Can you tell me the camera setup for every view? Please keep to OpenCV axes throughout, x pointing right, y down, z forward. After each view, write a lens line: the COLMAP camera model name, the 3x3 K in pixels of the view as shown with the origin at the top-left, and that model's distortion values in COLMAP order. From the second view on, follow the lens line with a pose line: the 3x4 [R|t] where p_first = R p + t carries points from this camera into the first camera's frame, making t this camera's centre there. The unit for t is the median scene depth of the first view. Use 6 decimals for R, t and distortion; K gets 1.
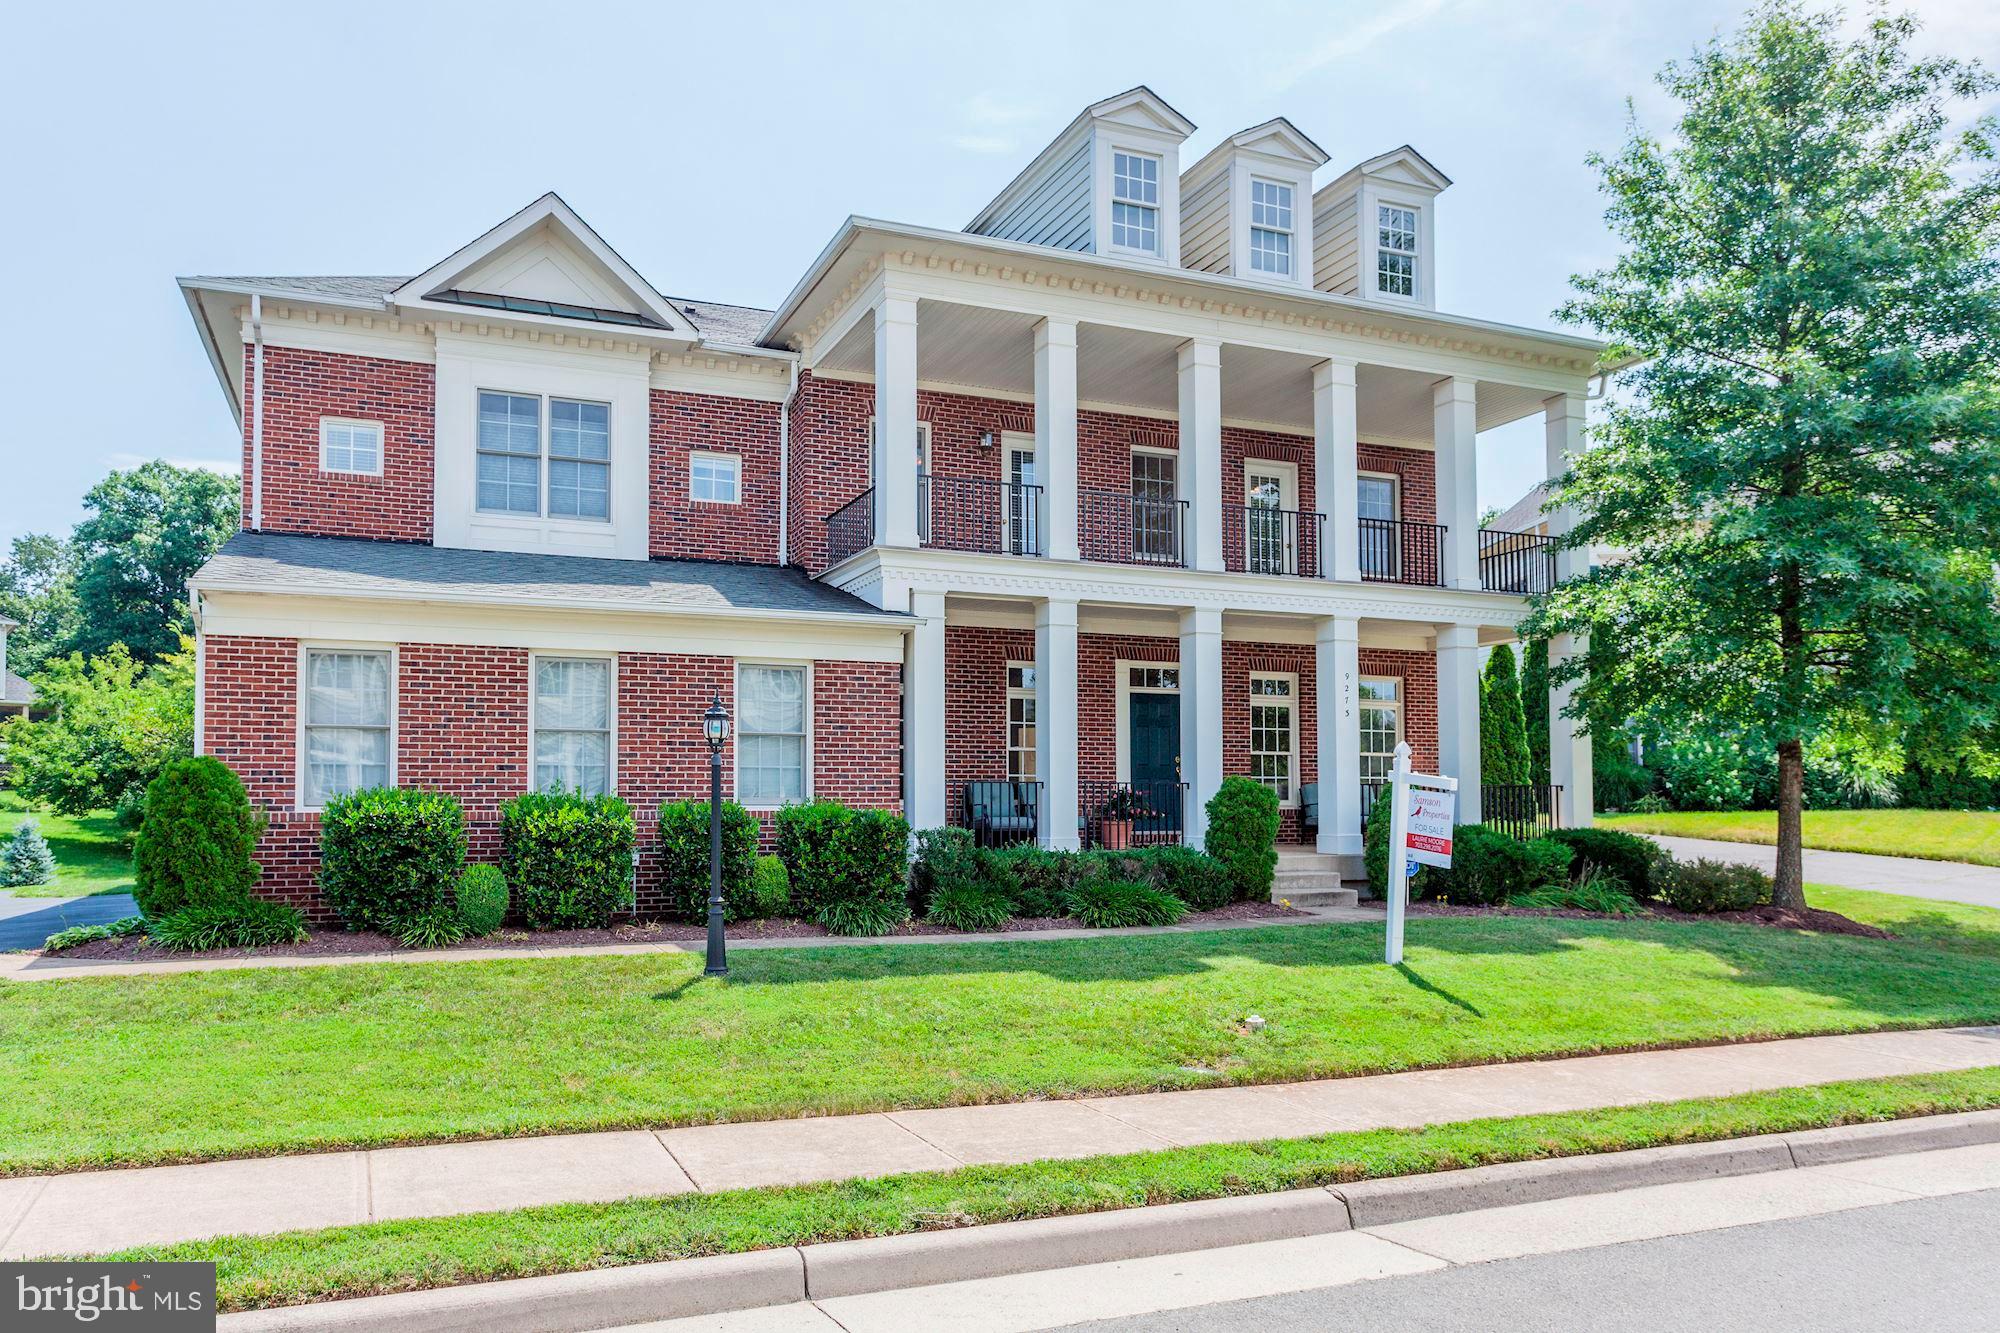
lens RADIAL K [[1251.2, 0, 896.5], [0, 1251.2, 733.8], [0, 0, 1]] dist [-0.000433, 0.003765]
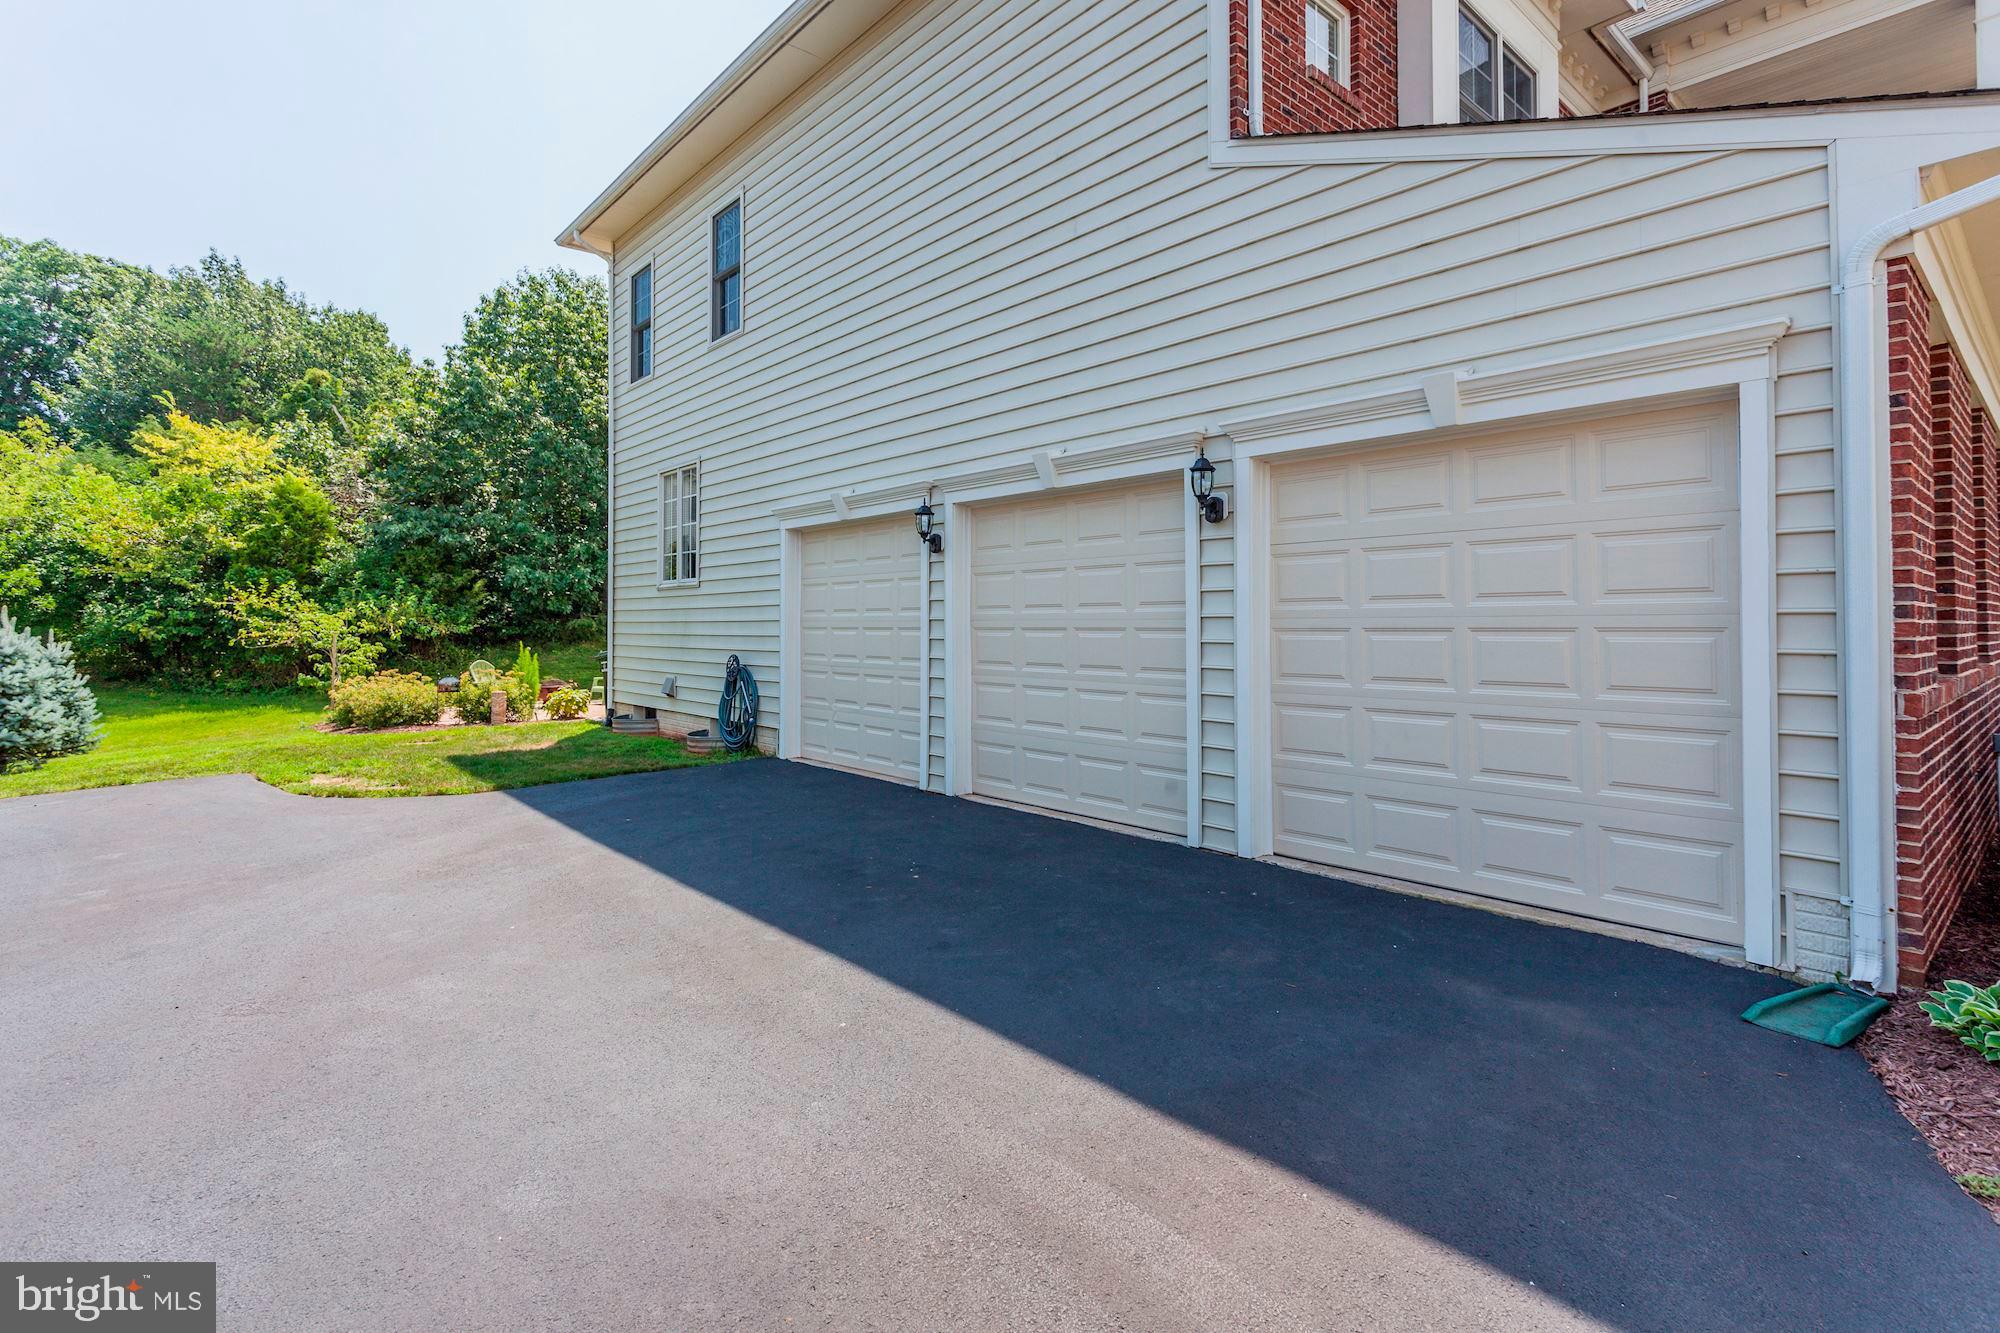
lens RADIAL K [[957.1, 0, 1009.1], [0, 957.1, 598.5], [0, 0, 1]] dist [-0.001463, 0.002531]
pose [[0.941093, 0.014344, 0.337844, -0.722630], [-0.025864, 0.999226, 0.029623, 0.026178], [-0.337158, -0.036616, 0.940736, 0.627277]]
